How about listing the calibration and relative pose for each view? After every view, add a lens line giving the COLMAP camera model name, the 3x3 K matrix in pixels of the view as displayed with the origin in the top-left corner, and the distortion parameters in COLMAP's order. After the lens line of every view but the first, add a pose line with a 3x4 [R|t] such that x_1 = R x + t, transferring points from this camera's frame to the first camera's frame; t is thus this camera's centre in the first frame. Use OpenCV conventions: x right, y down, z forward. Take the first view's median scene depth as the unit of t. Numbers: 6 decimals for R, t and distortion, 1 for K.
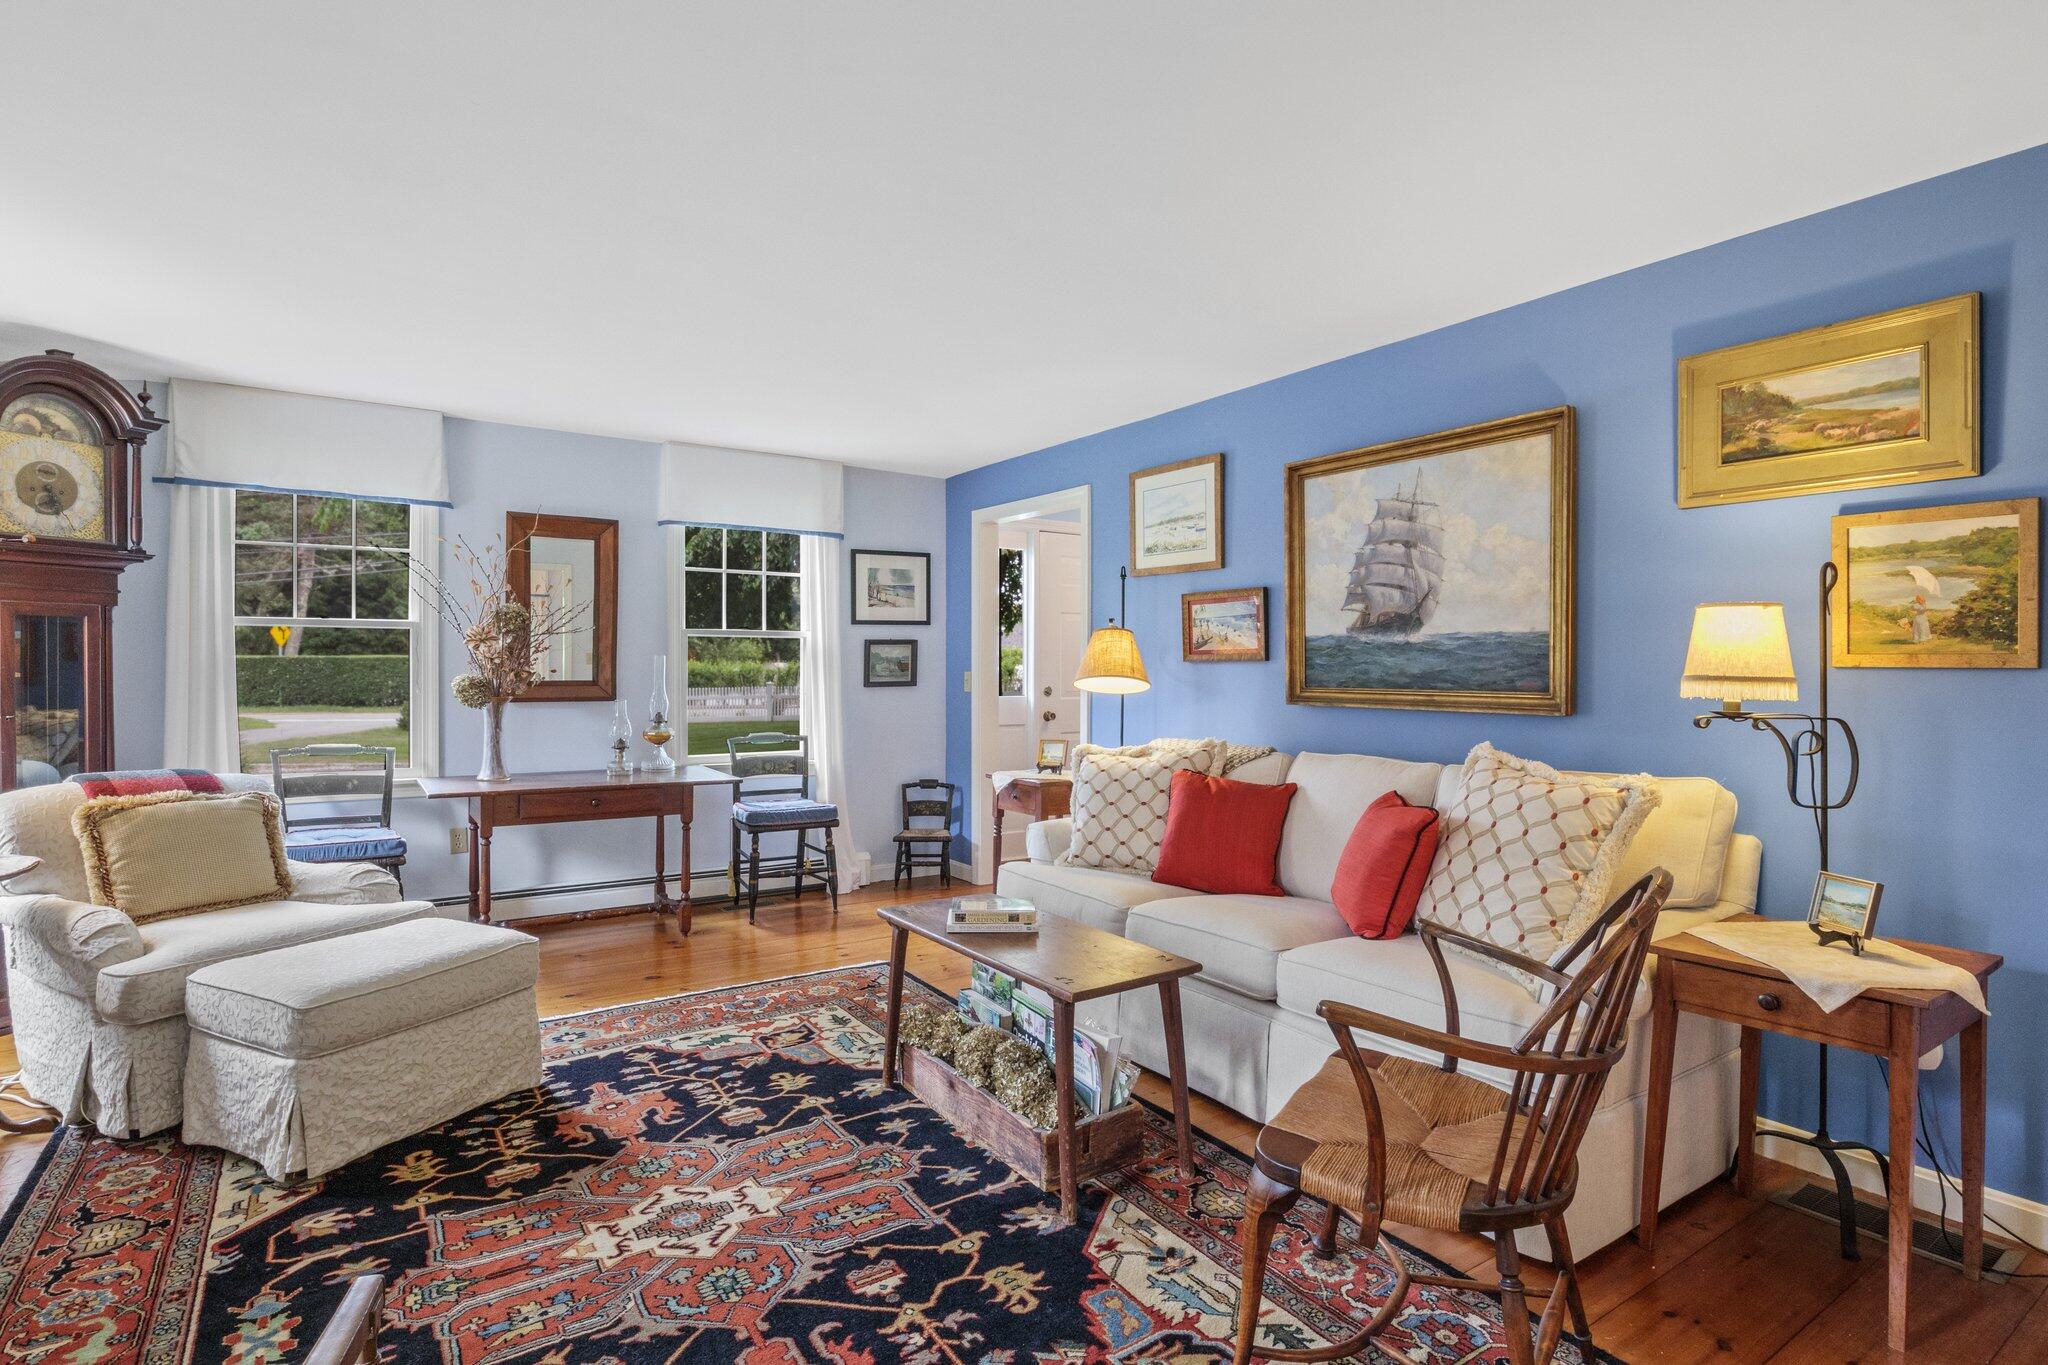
lens RADIAL K [[1015.0, 0, 1019.7], [0, 1015.0, 671.8], [0, 0, 1]] dist [-0.005799, -0.000765]
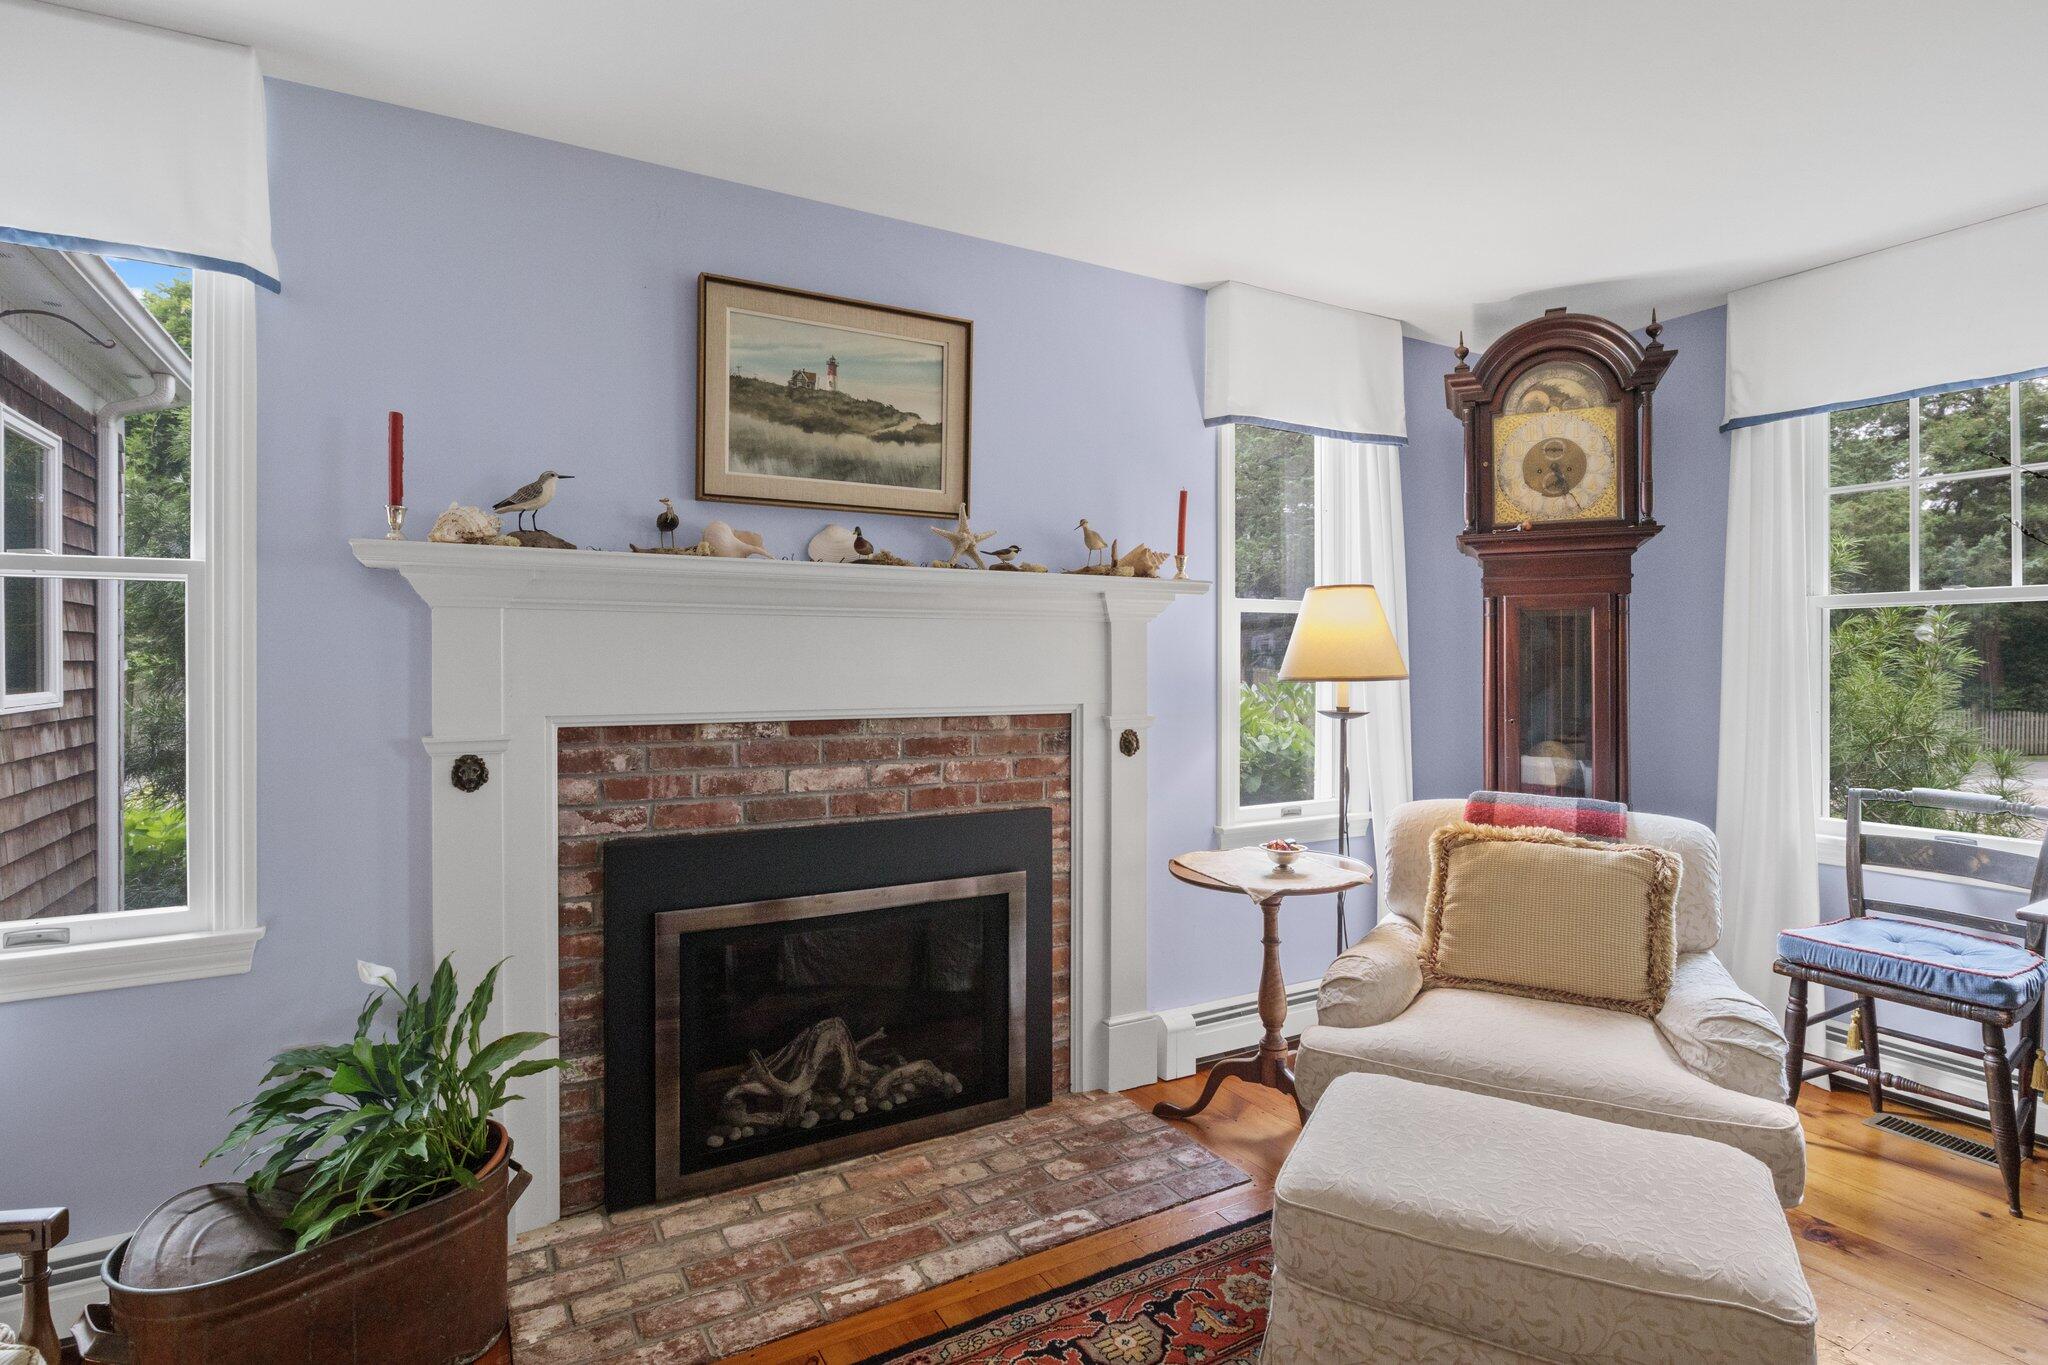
lens RADIAL K [[1018.9, 0, 1028.8], [0, 1018.9, 665.5], [0, 0, 1]] dist [-0.006741, -0.002074]
pose [[-0.064276, 0.001761, -0.997931, -0.030366], [-0.003347, 0.999992, 0.001980, -0.005730], [0.997927, 0.003468, -0.064270, 0.561544]]
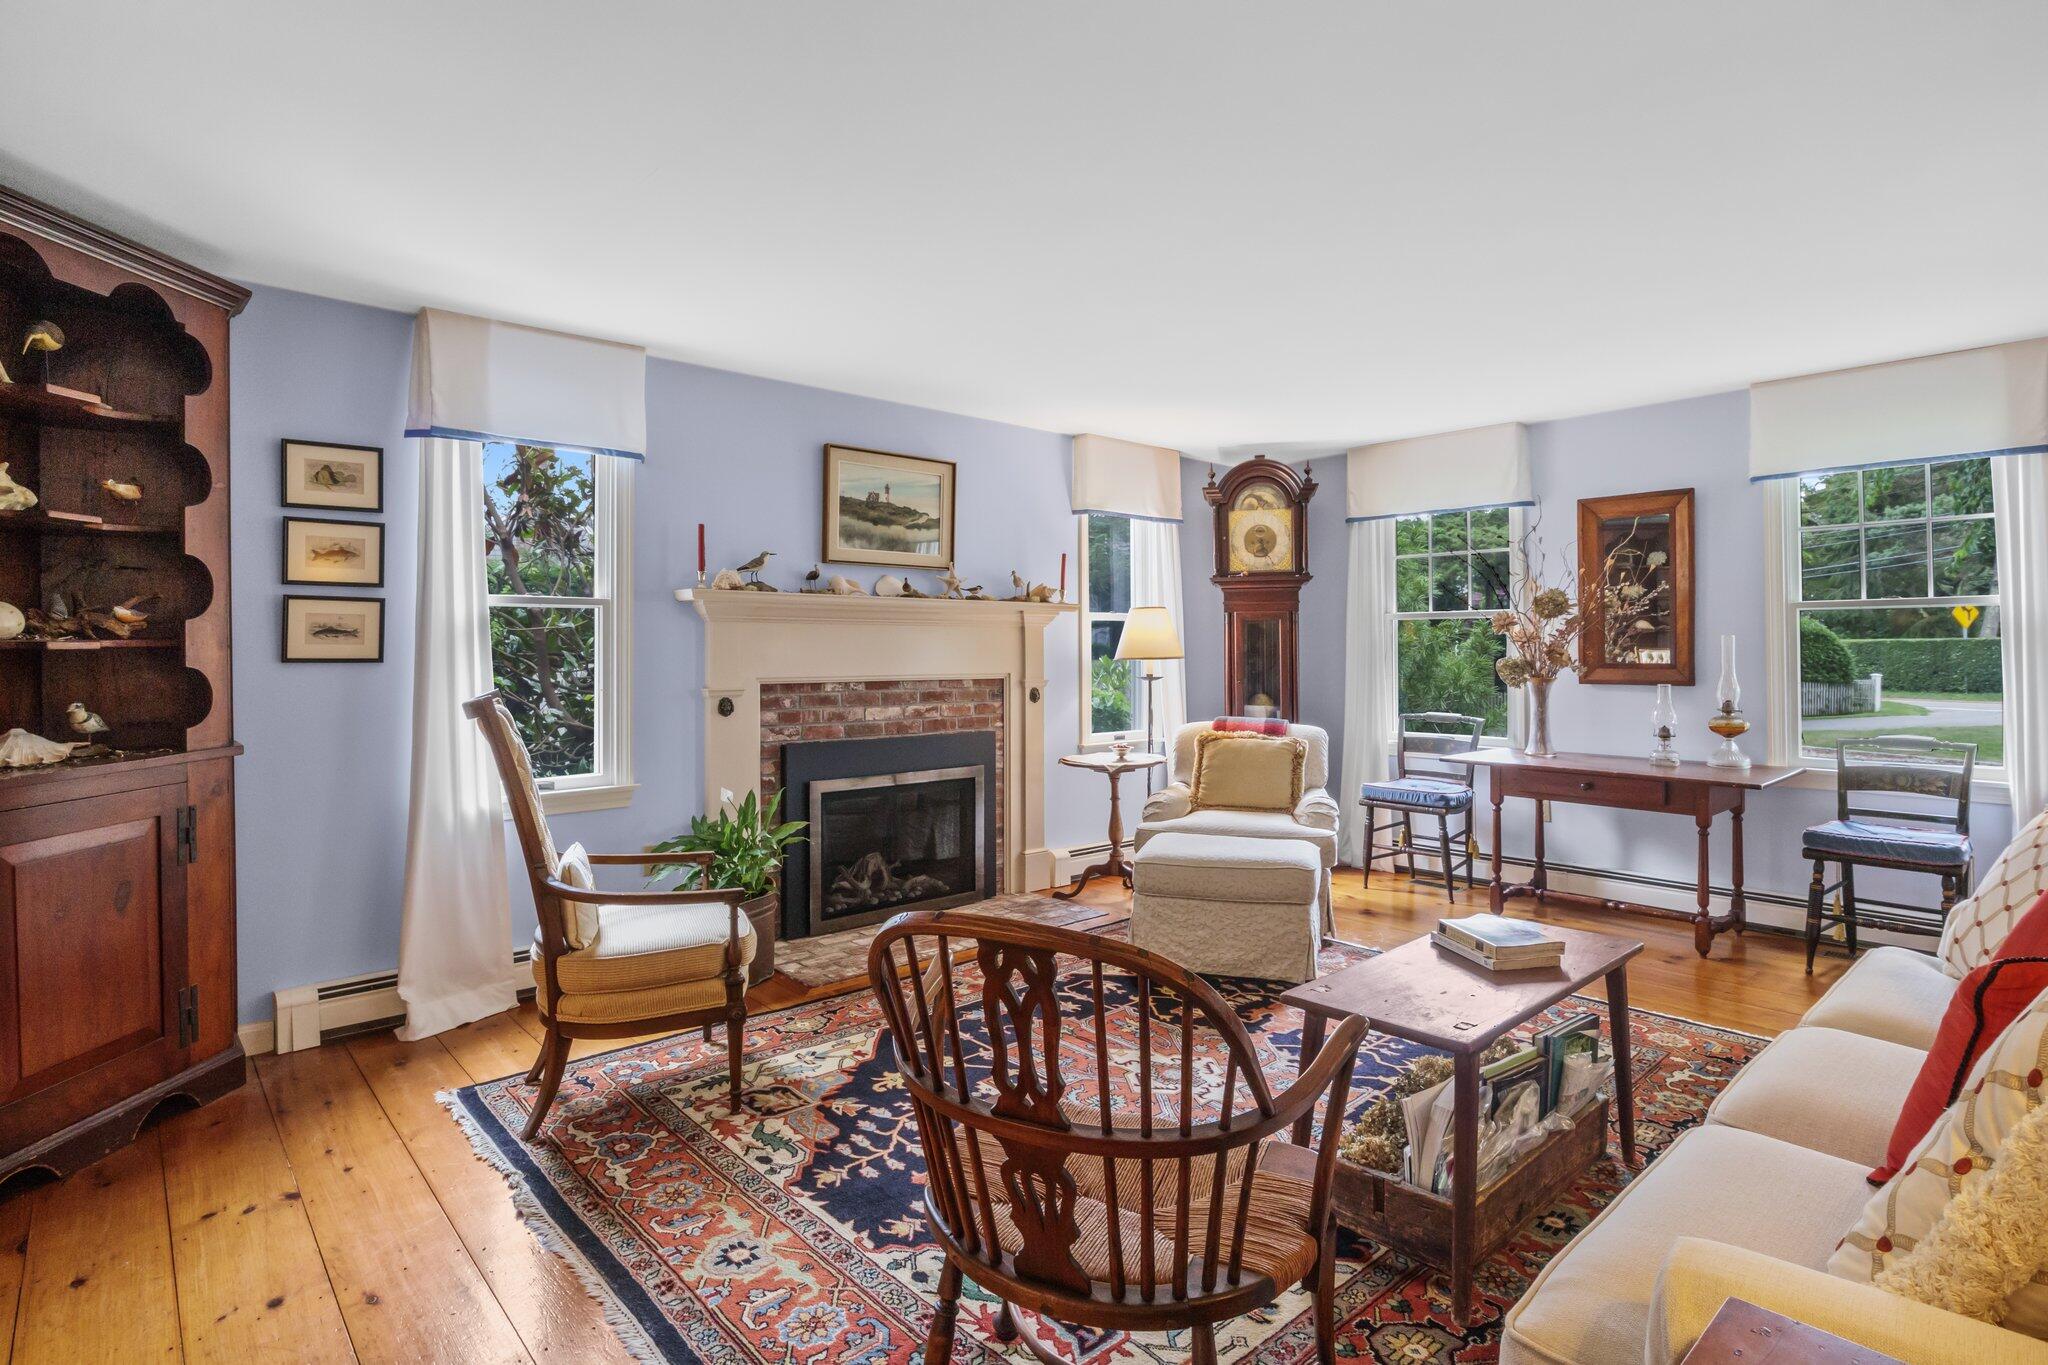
lens RADIAL K [[1035.7, 0, 1046.4], [0, 1035.7, 644.2], [0, 0, 1]] dist [-0.001899, -0.000254]
pose [[0.157971, -0.010938, -0.987383, 0.584588], [0.000515, 0.999939, -0.010995, 0.001269], [0.987444, 0.001228, 0.157967, 0.379354]]
